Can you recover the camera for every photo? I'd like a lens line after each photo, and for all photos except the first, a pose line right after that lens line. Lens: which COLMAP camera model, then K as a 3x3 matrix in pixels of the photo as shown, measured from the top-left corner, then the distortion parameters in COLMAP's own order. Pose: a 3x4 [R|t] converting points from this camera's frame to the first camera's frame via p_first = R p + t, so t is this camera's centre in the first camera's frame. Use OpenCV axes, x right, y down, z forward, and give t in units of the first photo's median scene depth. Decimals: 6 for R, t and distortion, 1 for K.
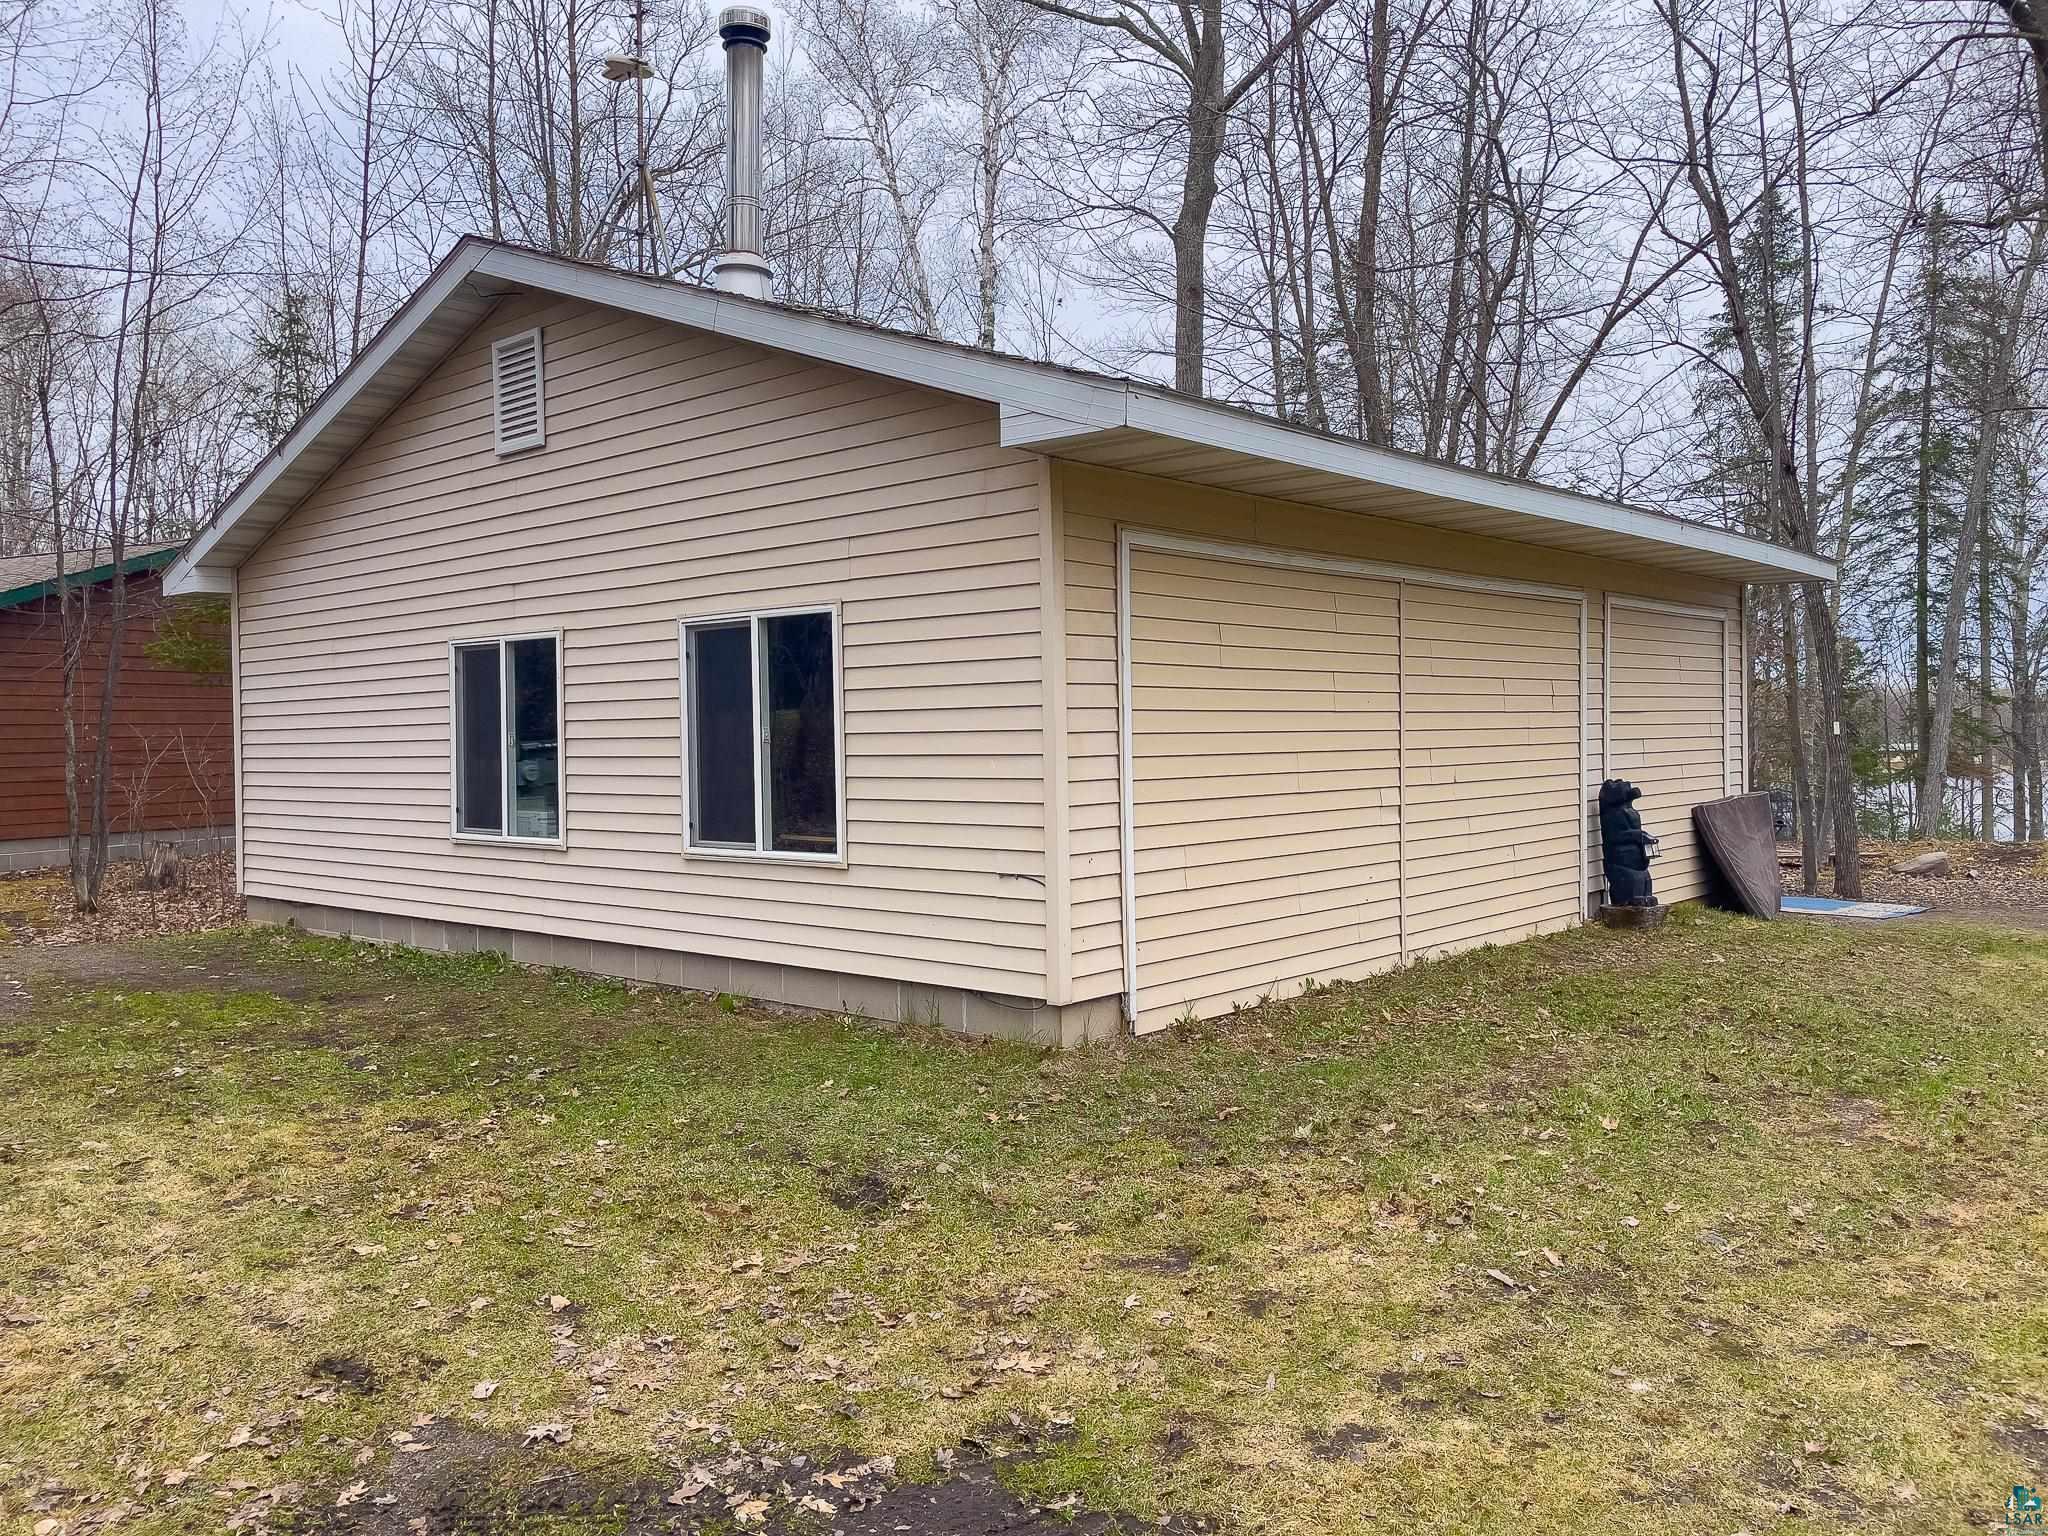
lens RADIAL K [[1506.7, 0, 1005.6], [0, 1506.7, 751.9], [0, 0, 1]] dist [0.050351, -0.053783]
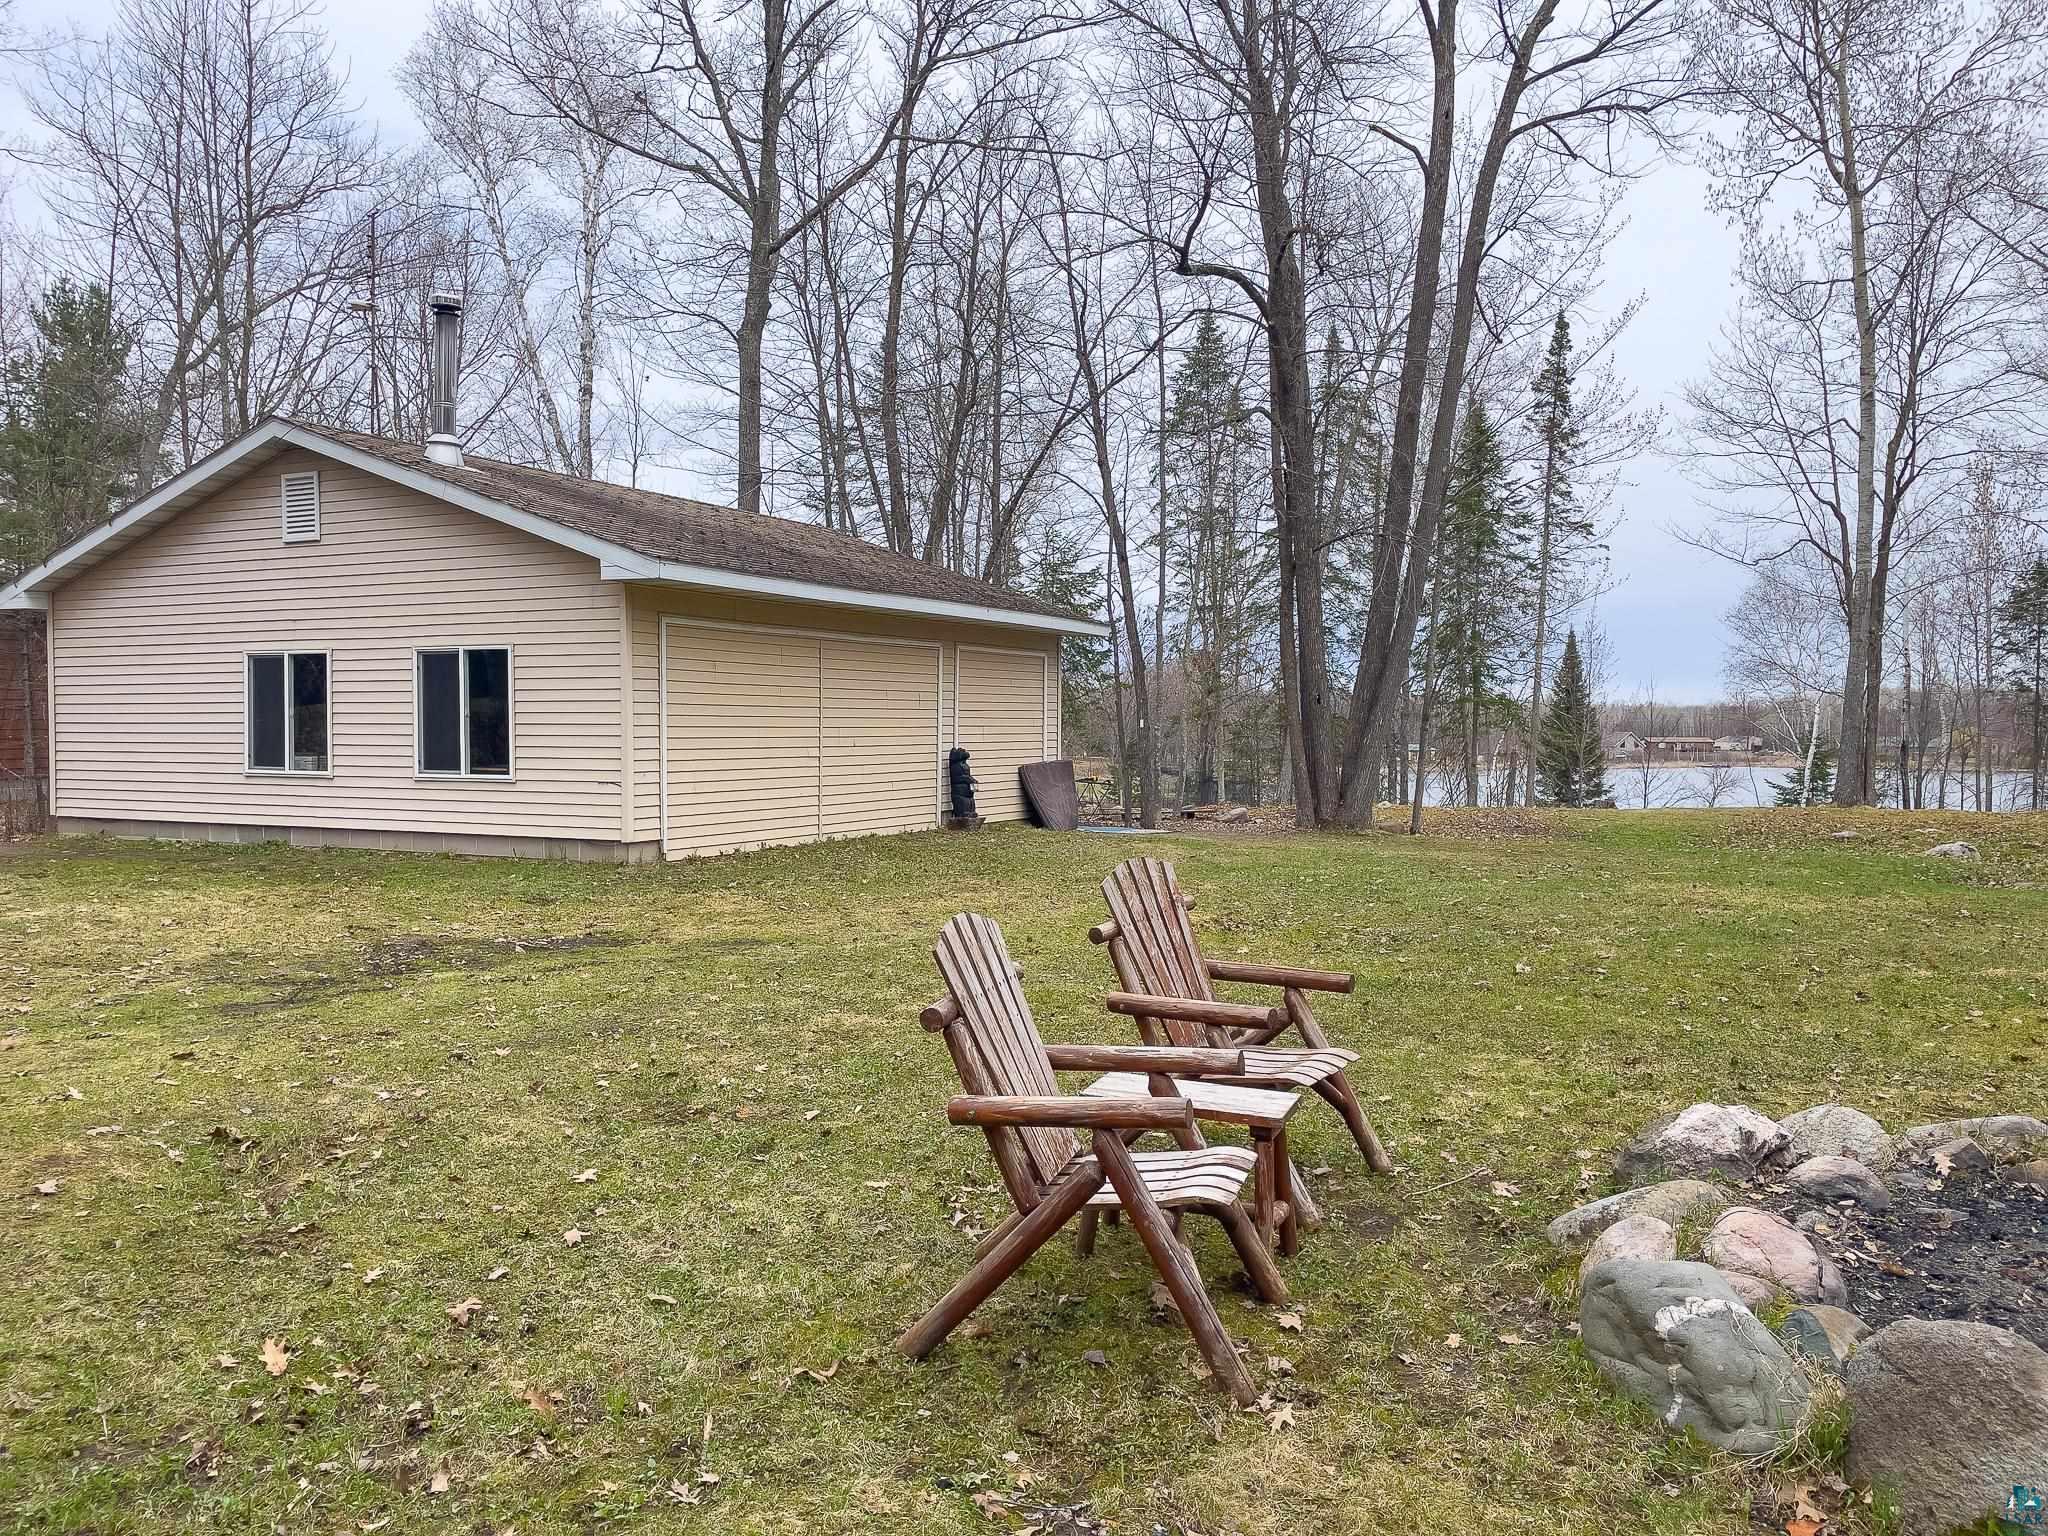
lens RADIAL K [[1506.7, 0, 1031.0], [0, 1506.7, 770.3], [0, 0, 1]] dist [0.050351, -0.053783]
pose [[0.961454, 0.008671, 0.274830, -0.002916], [-0.013638, 0.999776, 0.016168, 0.017761], [-0.274628, -0.019293, 0.961357, -0.867166]]
